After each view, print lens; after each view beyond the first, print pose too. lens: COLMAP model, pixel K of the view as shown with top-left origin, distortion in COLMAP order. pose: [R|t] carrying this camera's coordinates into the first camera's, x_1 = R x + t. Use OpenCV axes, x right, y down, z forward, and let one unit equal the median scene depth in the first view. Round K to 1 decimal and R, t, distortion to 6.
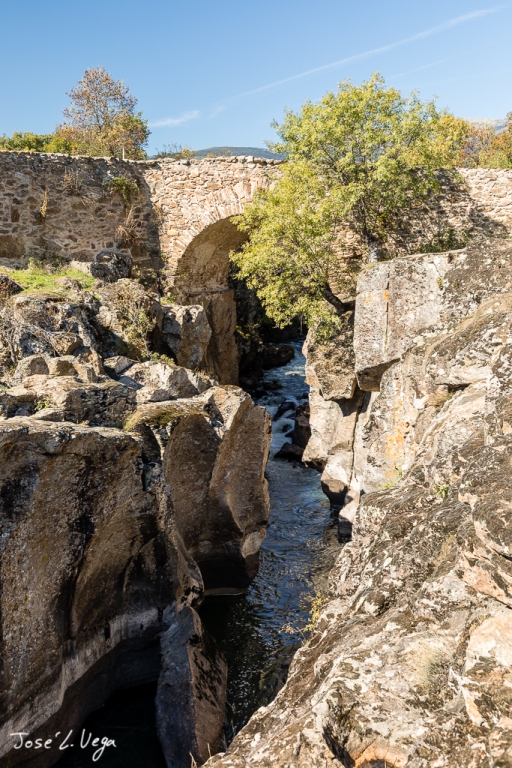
lens RADIAL K [[802.3, 0, 256.5], [0, 802.3, 383.1], [0, 0, 1]] dist [0.010895, 0.000000]
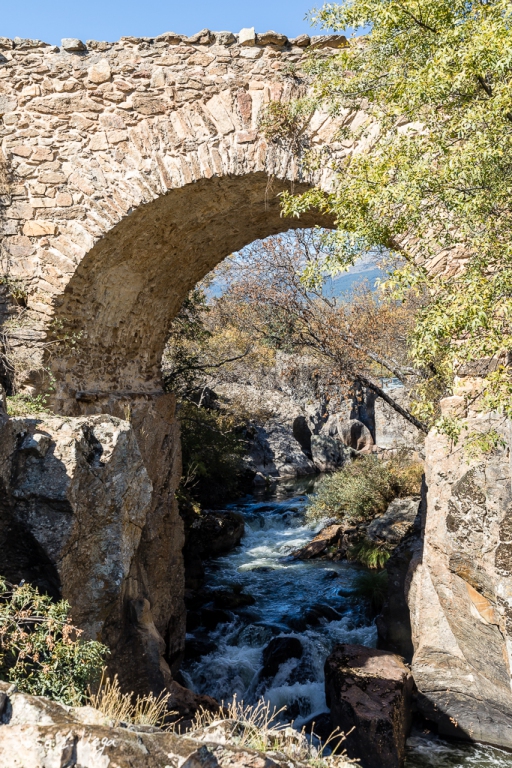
lens RADIAL K [[922.3, 0, 253.2], [0, 922.3, 383.4], [0, 0, 1]] dist [0.033233, 0.000000]
pose [[0.987873, -0.015693, 0.154468, -0.080454], [0.043201, 0.983374, -0.176380, -0.038448], [-0.149132, 0.180914, 0.972126, 0.630893]]
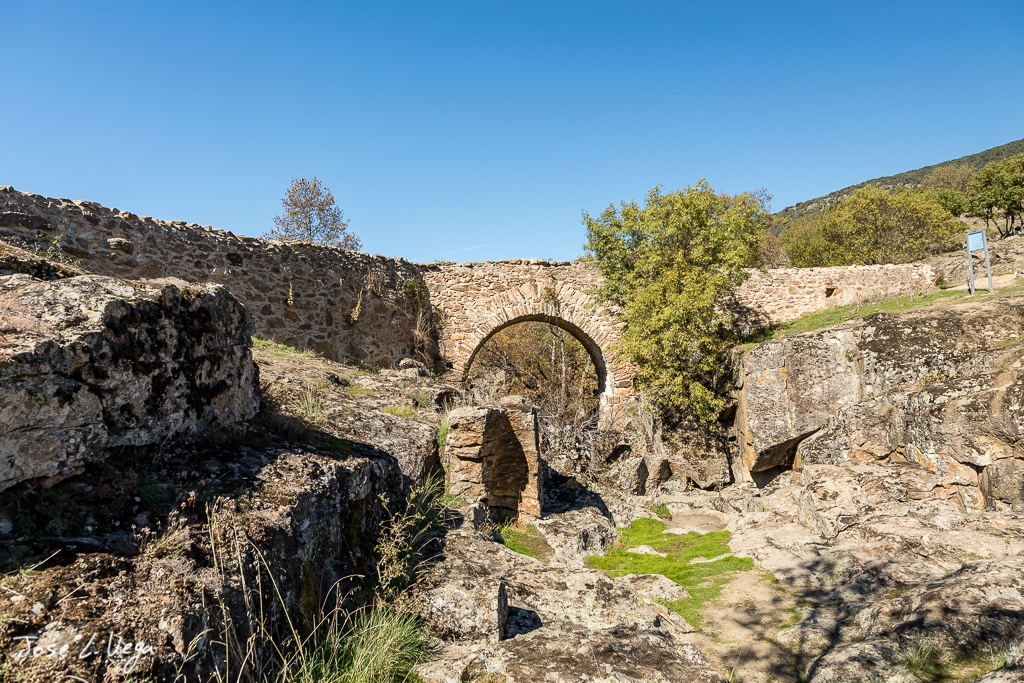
lens RADIAL K [[710.8, 0, 513.3], [0, 710.8, 337.1], [0, 0, 1]] dist [-0.001372, 0.000915]
pose [[0.901408, -0.039107, 0.431202, -0.441823], [0.133408, 0.972545, -0.190680, -0.020750], [-0.411906, 0.229406, 0.881877, 0.260595]]
